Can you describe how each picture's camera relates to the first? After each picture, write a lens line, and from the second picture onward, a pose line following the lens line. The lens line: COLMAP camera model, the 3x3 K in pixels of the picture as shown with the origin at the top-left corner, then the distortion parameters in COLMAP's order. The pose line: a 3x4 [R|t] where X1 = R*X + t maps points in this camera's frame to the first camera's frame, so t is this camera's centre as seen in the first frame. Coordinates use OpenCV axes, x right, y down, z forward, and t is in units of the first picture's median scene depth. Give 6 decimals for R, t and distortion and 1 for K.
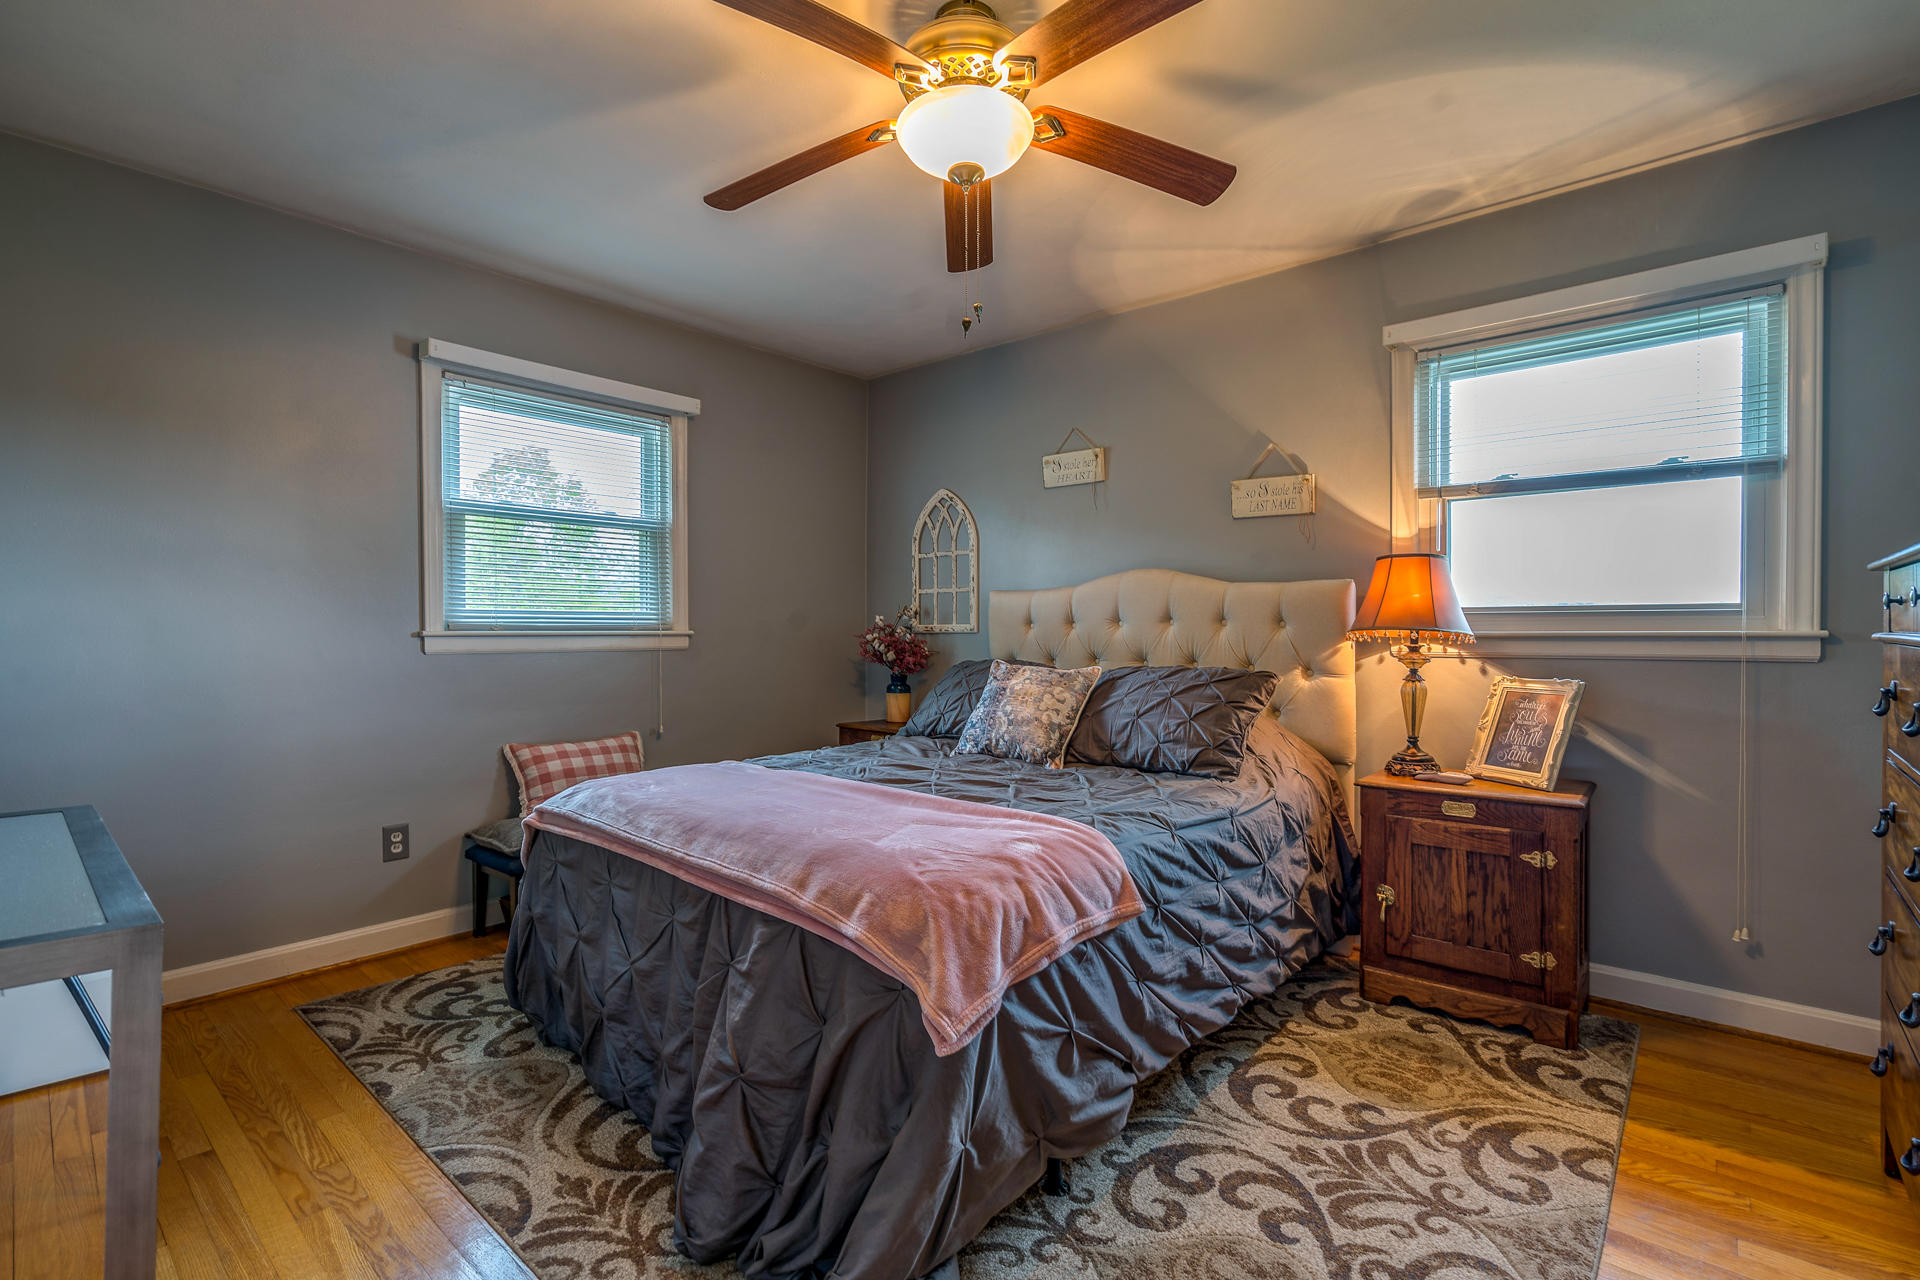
lens RADIAL K [[876.4, 0, 963.4], [0, 876.4, 647.4], [0, 0, 1]] dist [-0.002097, 0.001468]
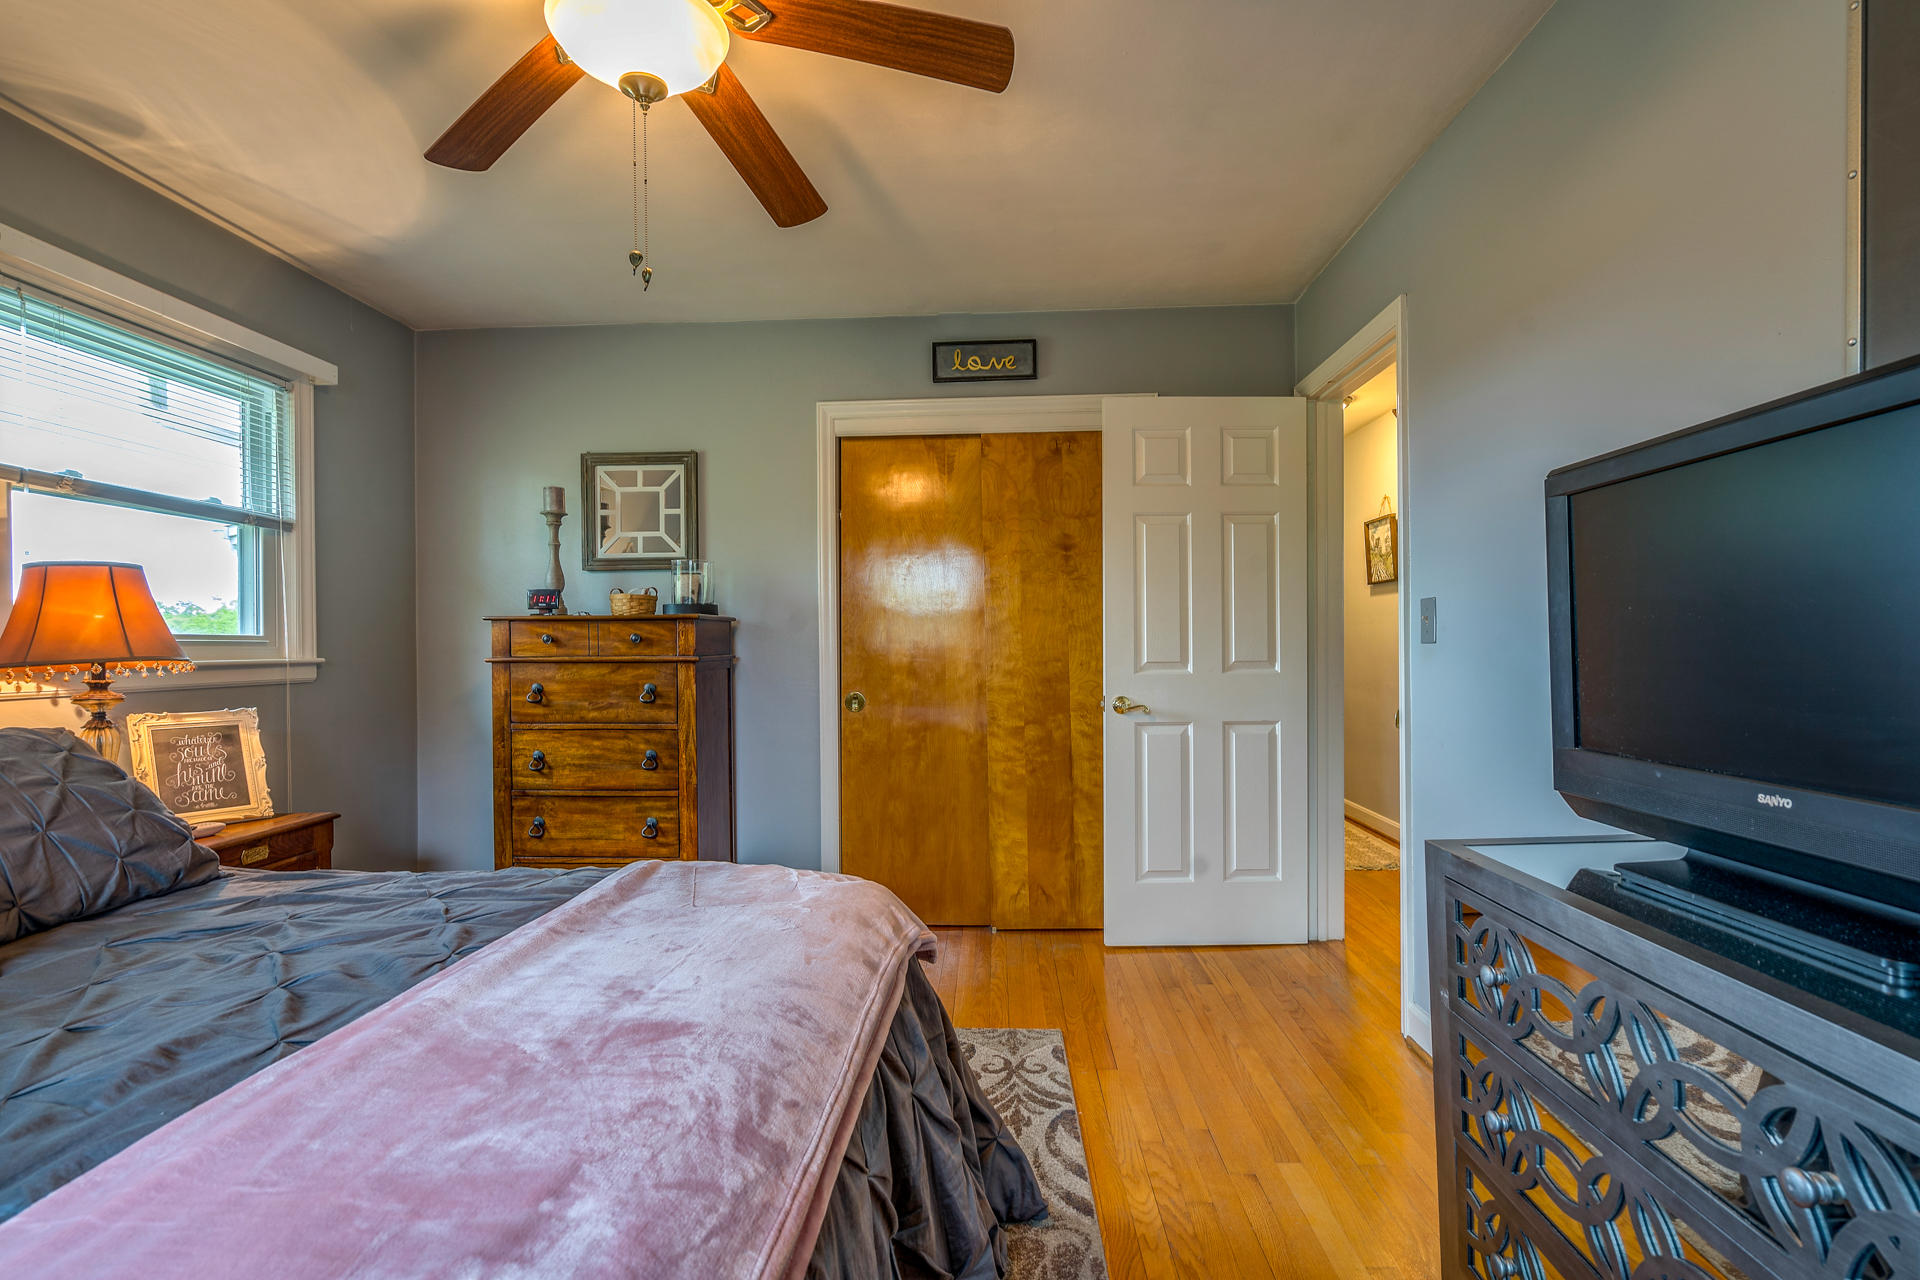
lens RADIAL K [[876.4, 0, 963.4], [0, 876.4, 647.4], [0, 0, 1]] dist [-0.002097, 0.001468]
pose [[-0.626543, 0.007607, 0.779349, -0.618207], [0.026673, 0.999576, 0.011687, -0.023316], [-0.778930, 0.028110, -0.626481, 0.995786]]
